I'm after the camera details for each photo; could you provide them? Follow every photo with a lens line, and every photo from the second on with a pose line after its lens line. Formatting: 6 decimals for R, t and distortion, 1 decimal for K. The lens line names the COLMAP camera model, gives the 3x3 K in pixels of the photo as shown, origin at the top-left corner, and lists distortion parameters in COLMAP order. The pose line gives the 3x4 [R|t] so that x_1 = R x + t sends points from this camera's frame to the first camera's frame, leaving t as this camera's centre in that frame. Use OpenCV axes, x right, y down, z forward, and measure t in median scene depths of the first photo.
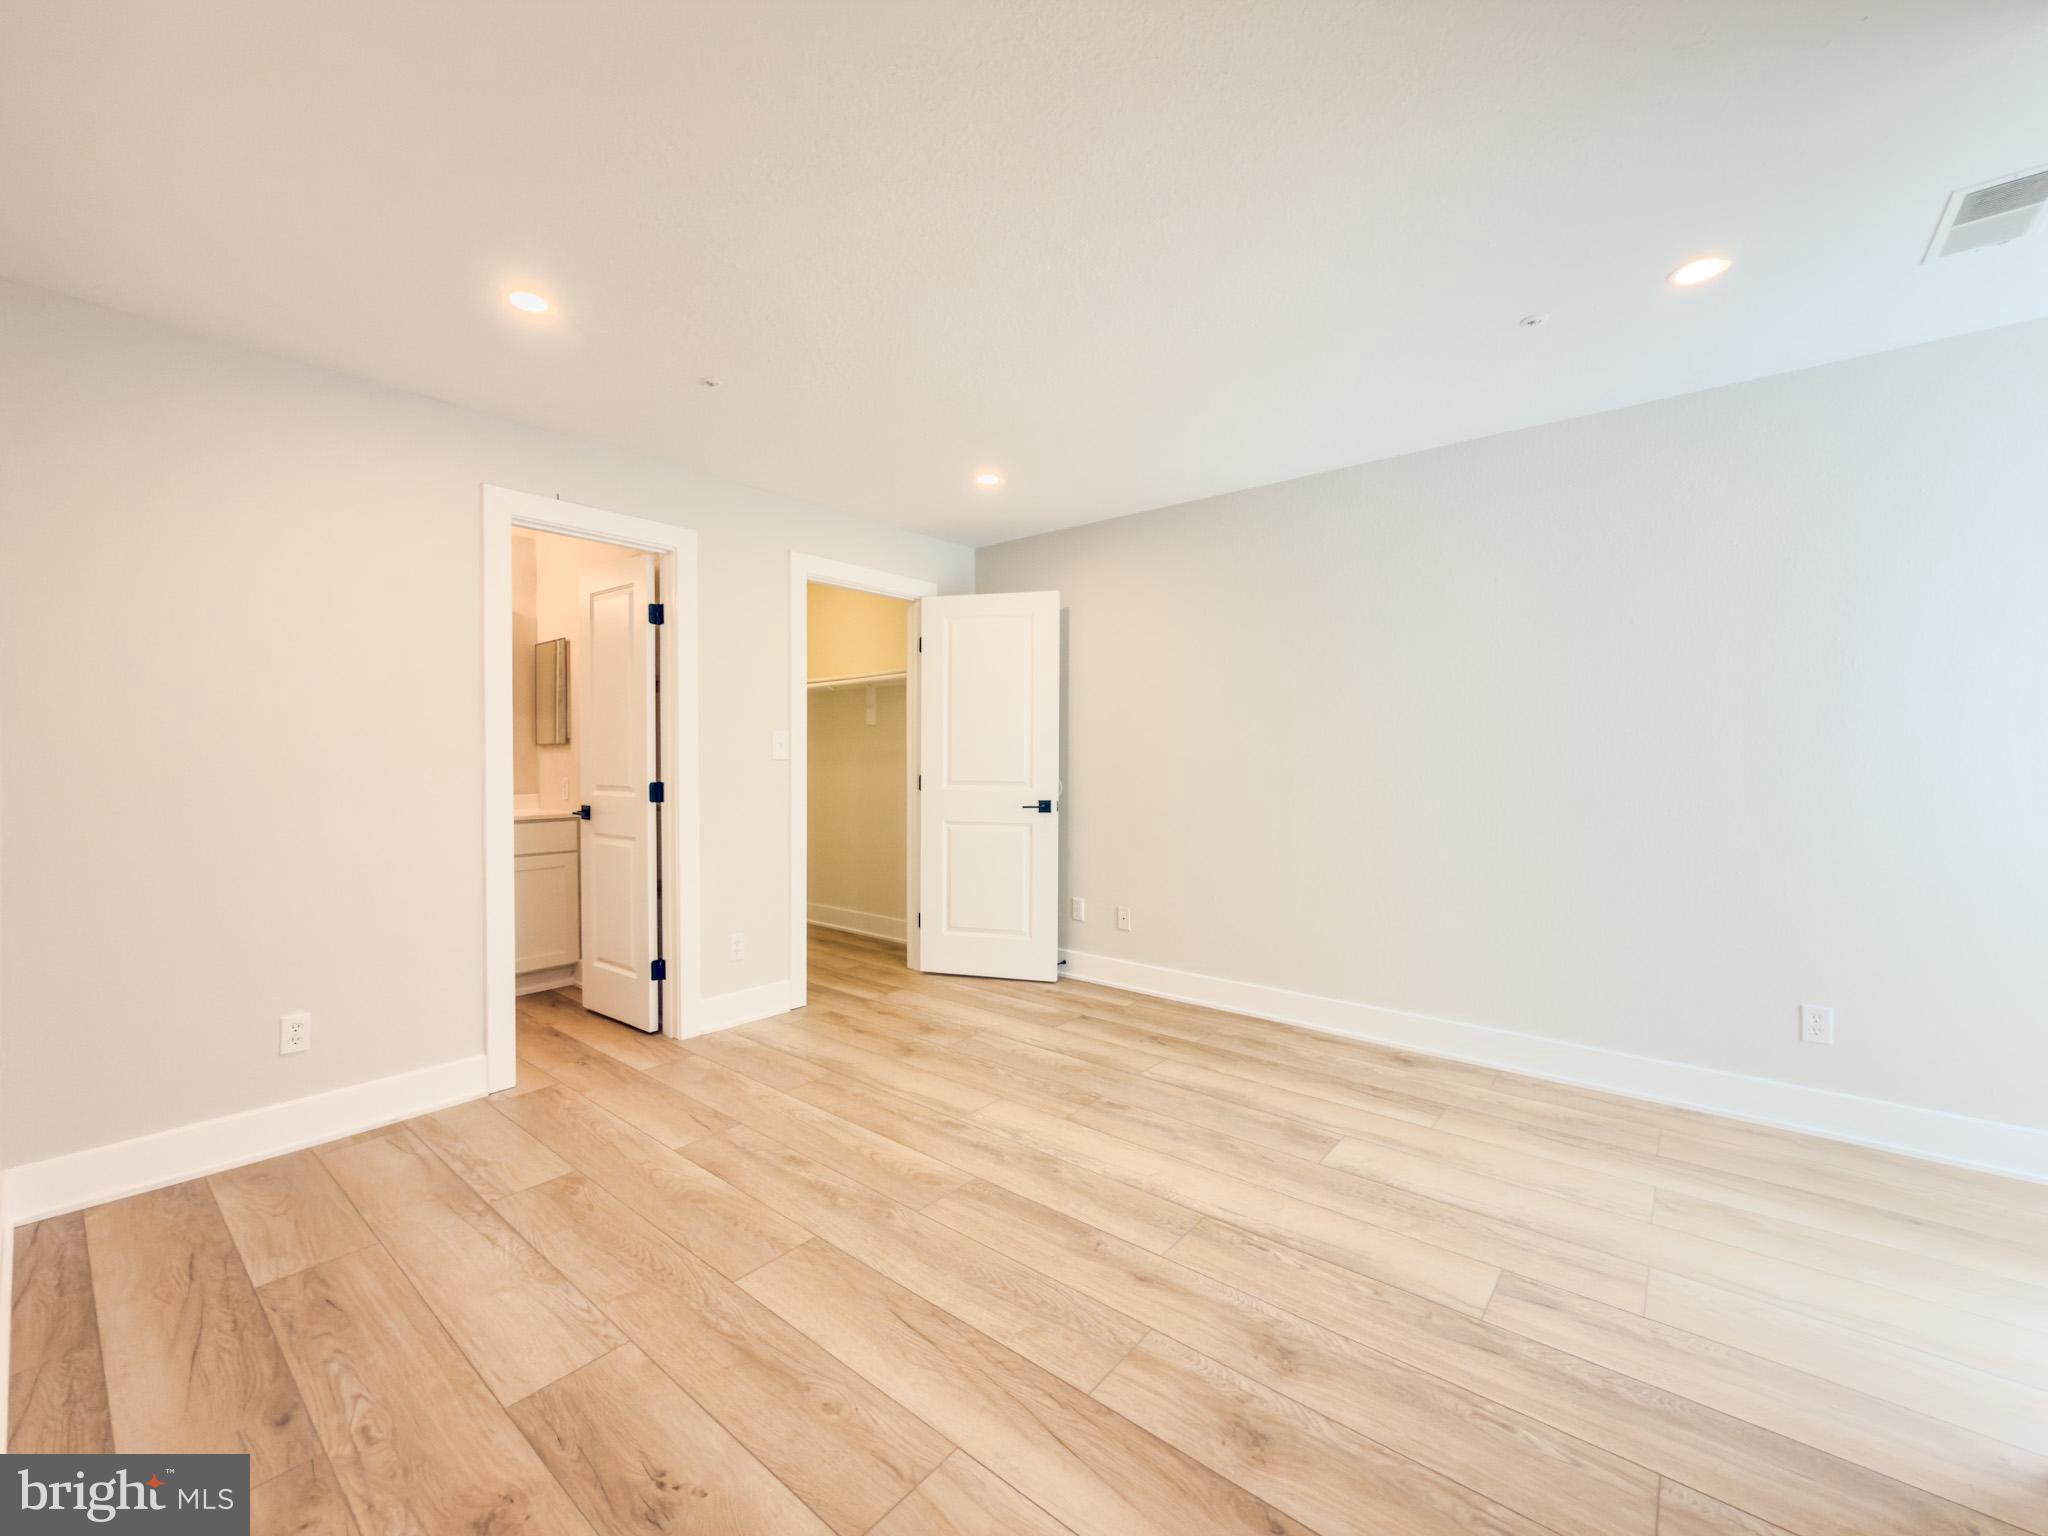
lens RADIAL K [[842.2, 0, 1019.7], [0, 842.2, 757.3], [0, 0, 1]] dist [-0.003801, 0.000370]
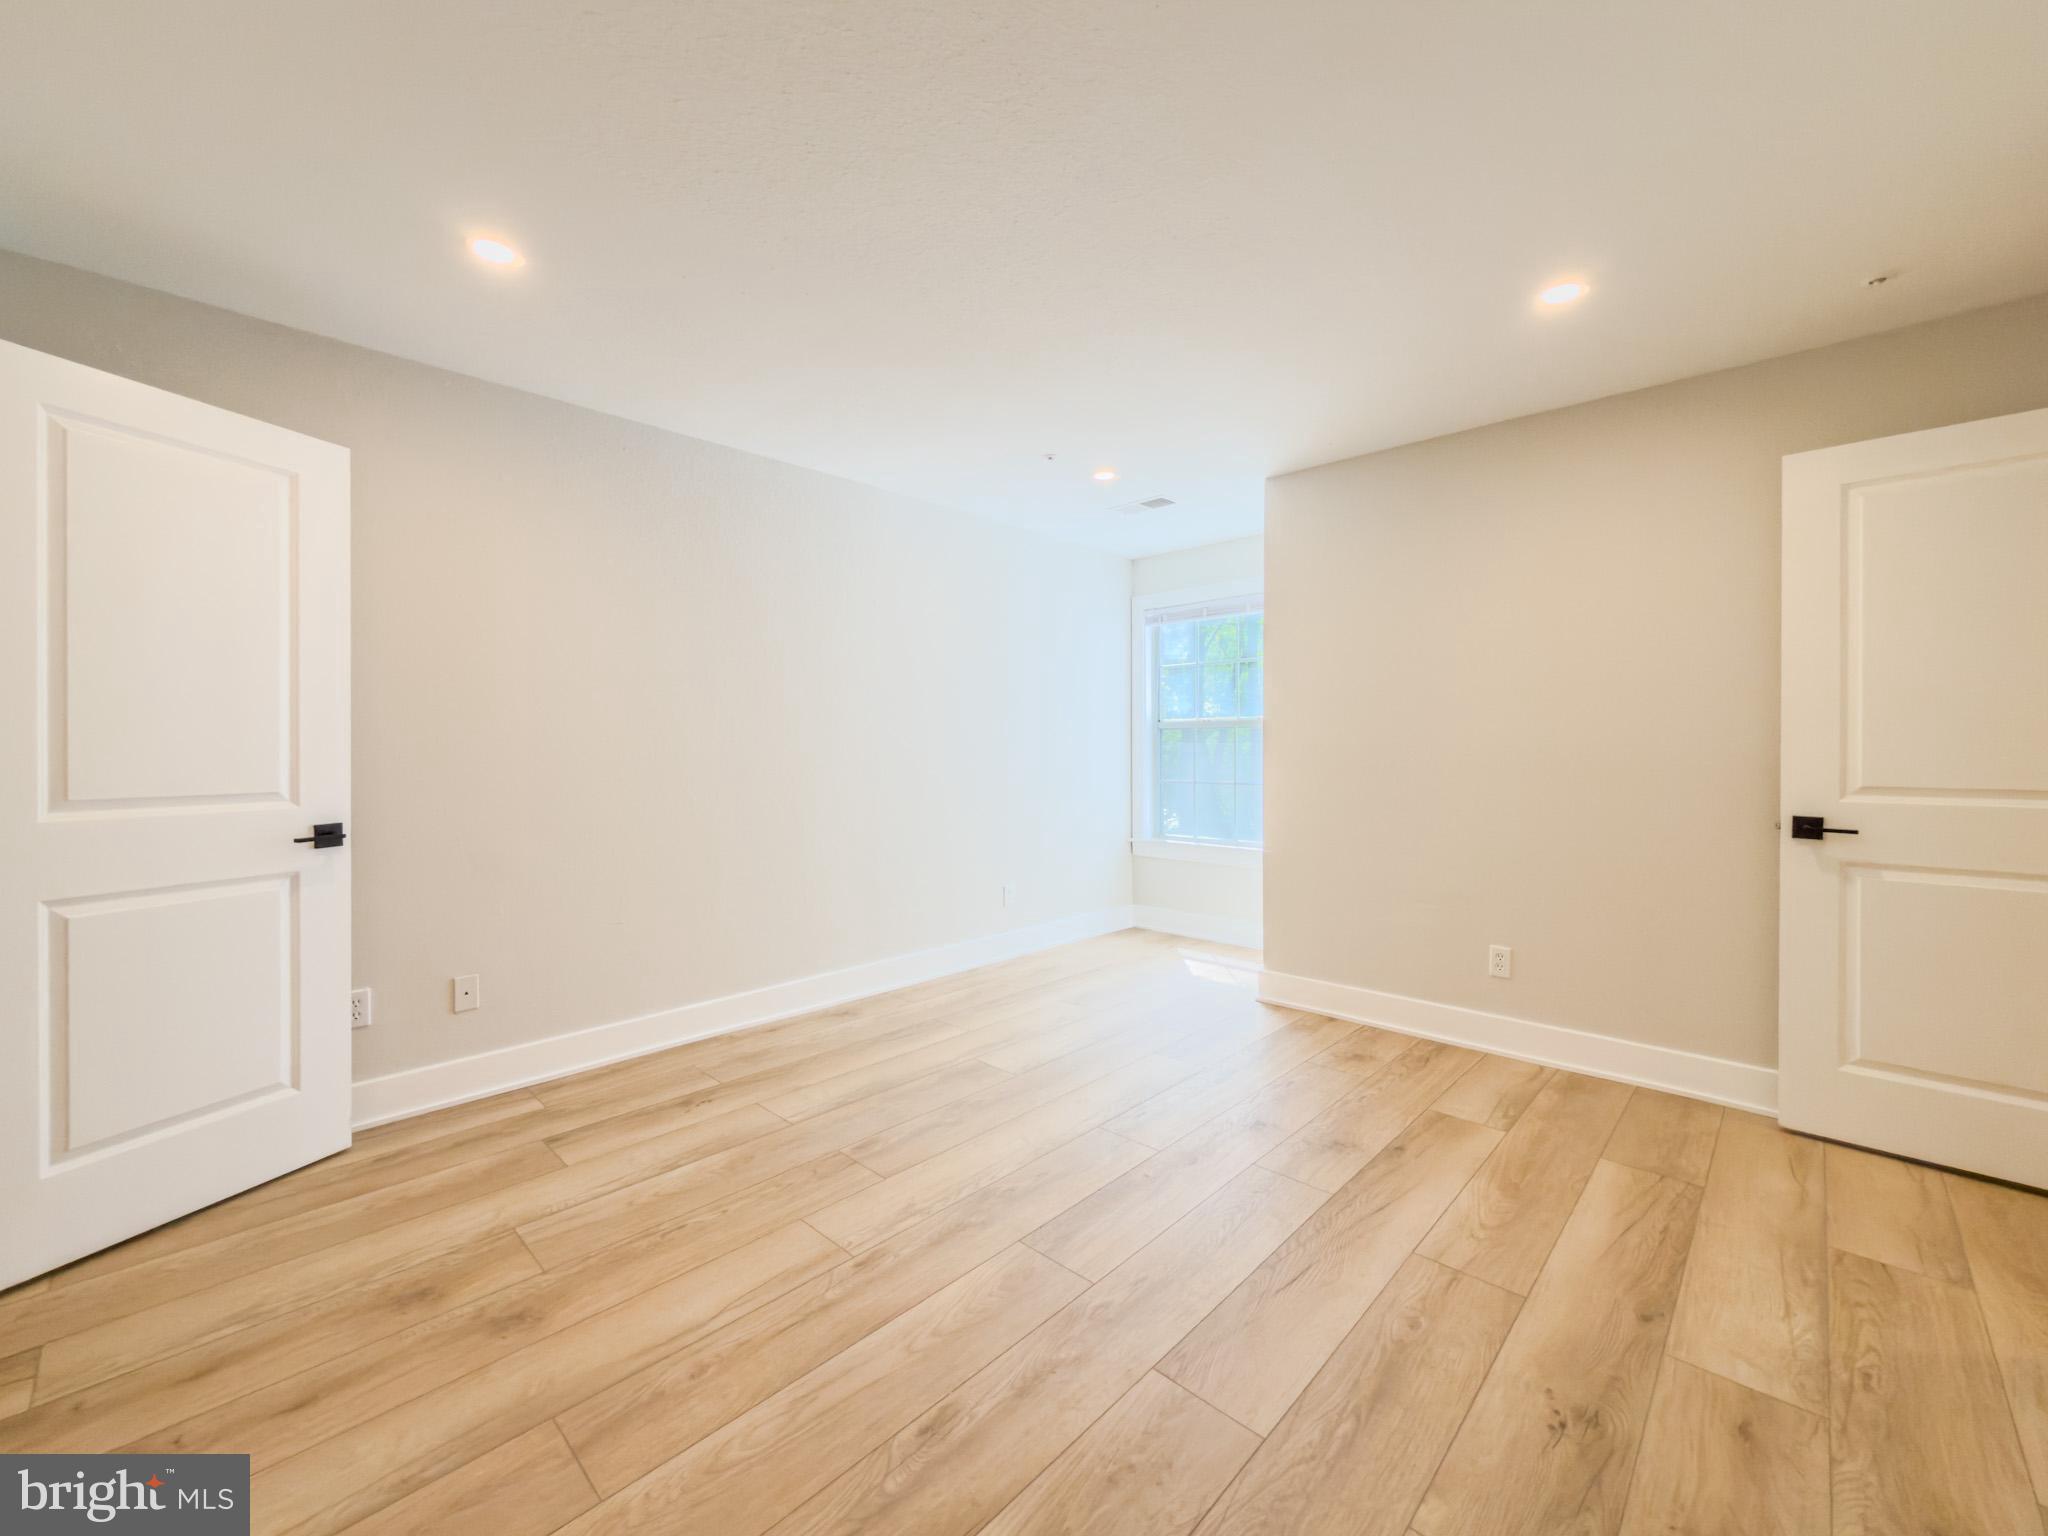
lens RADIAL K [[842.2, 0, 1038.0], [0, 842.2, 748.9], [0, 0, 1]] dist [-0.003801, 0.000370]
pose [[0.052079, -0.006863, 0.998619, -0.812503], [0.006015, 0.999960, 0.006559, 0.004008], [-0.998625, 0.005665, 0.052119, 0.861261]]
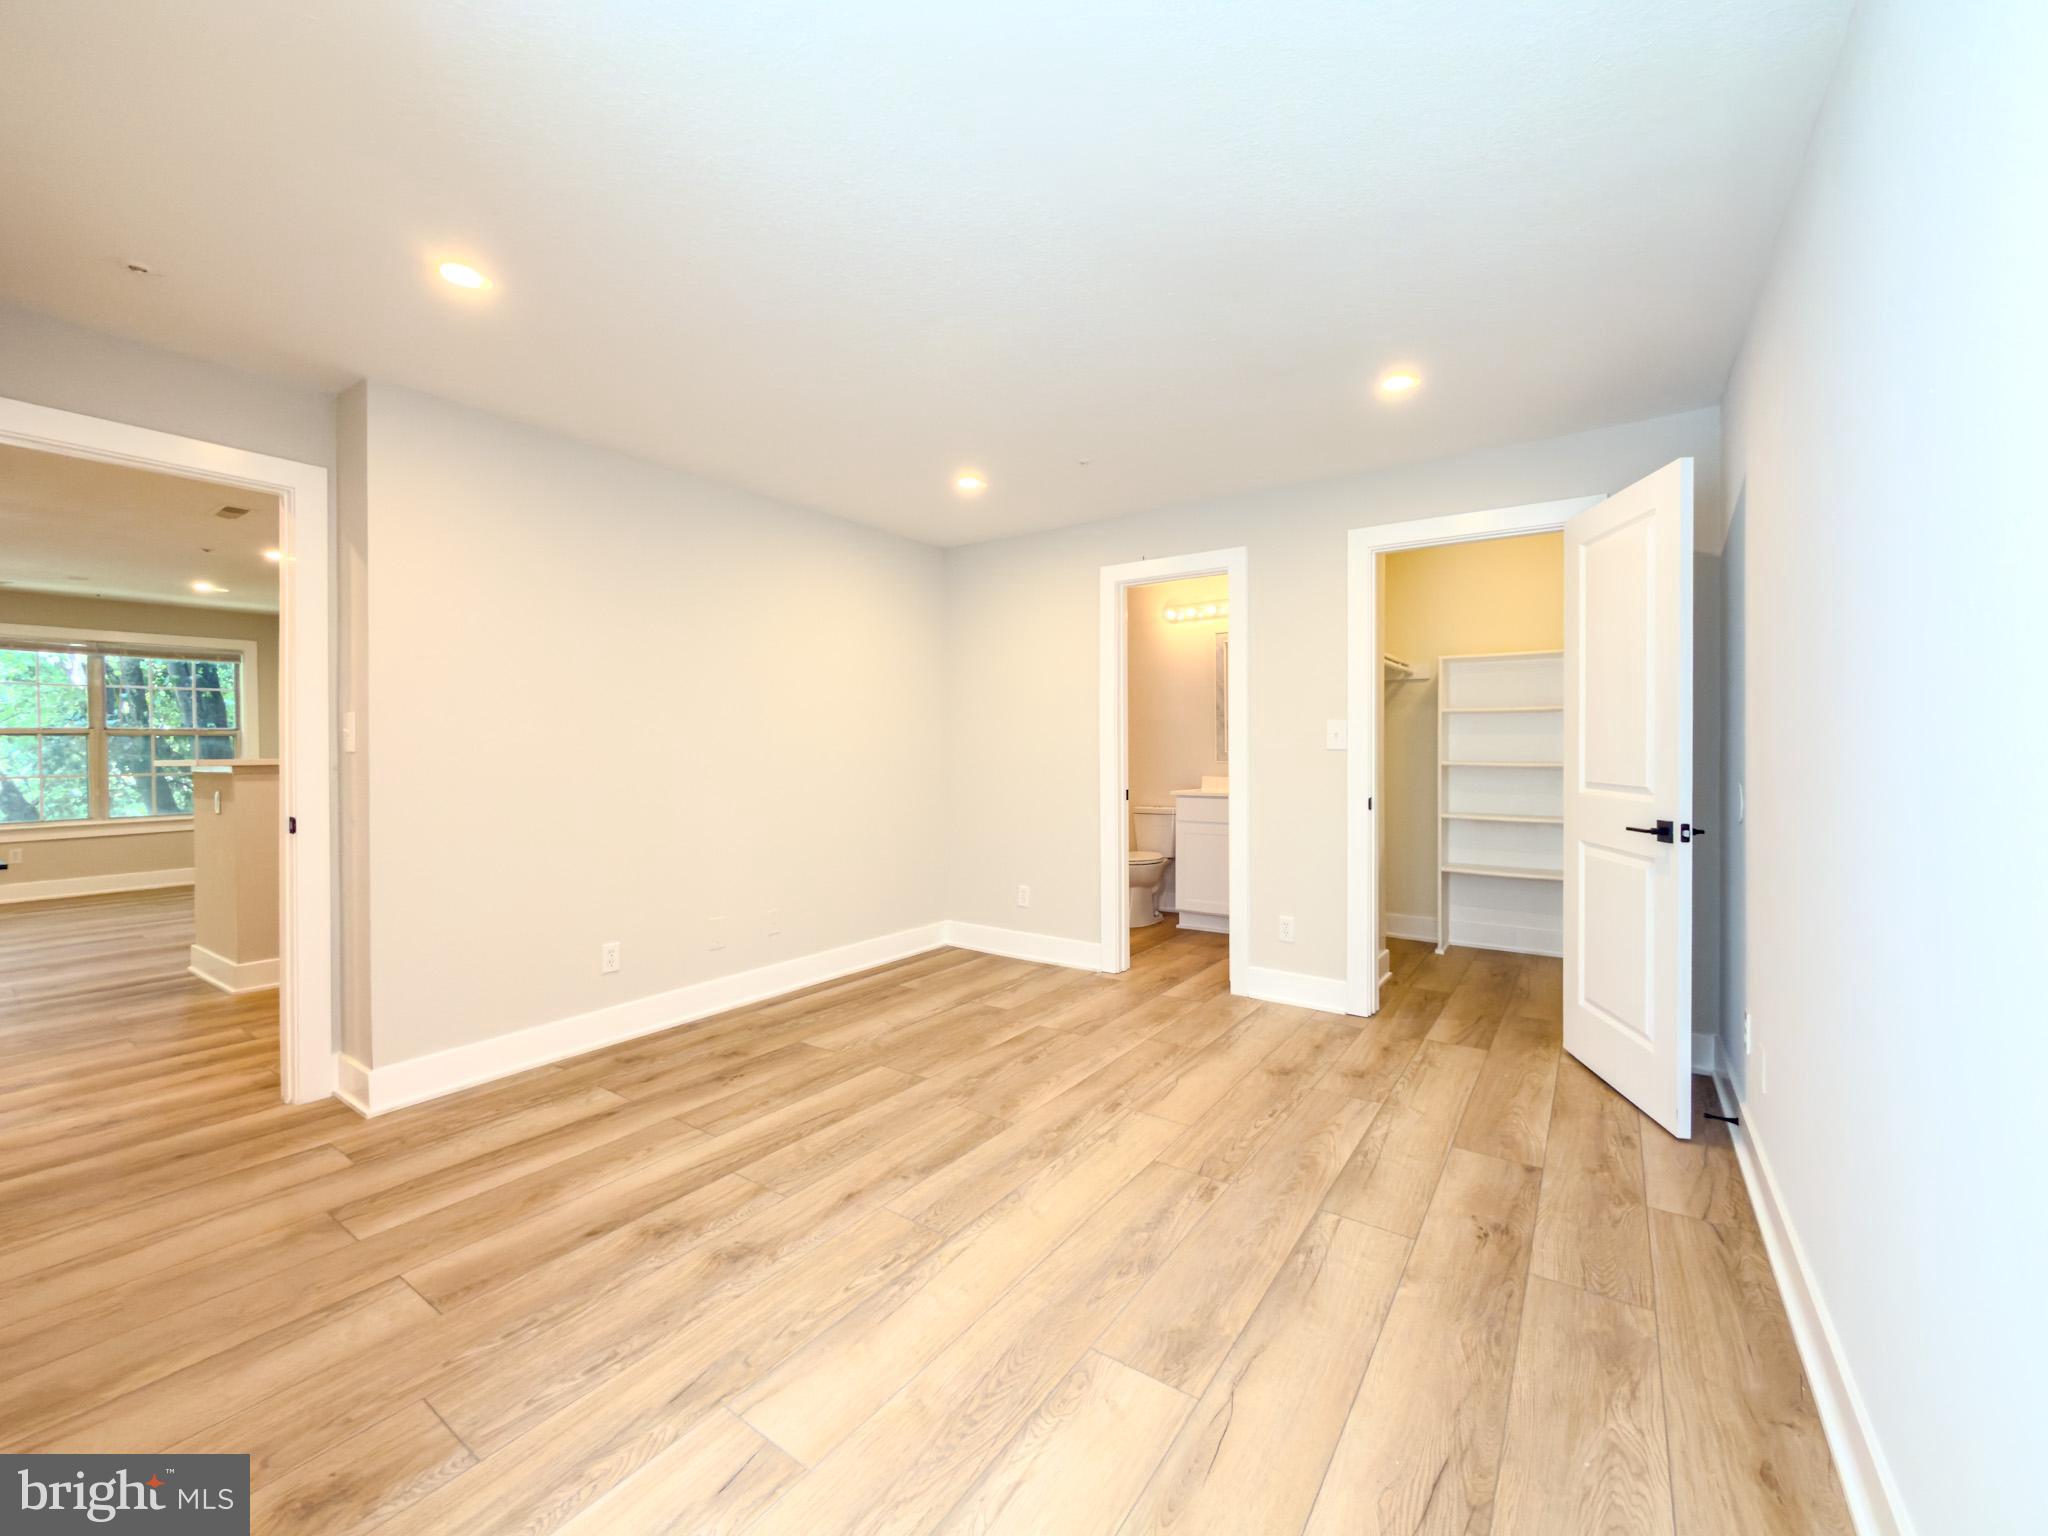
lens RADIAL K [[842.2, 0, 1006.2], [0, 842.2, 752.1], [0, 0, 1]] dist [-0.003801, 0.000370]
pose [[0.057939, 0.006766, -0.998297, 0.974109], [-0.000250, 0.999977, 0.006763, 0.000959], [0.998320, -0.000142, 0.057940, 0.852551]]
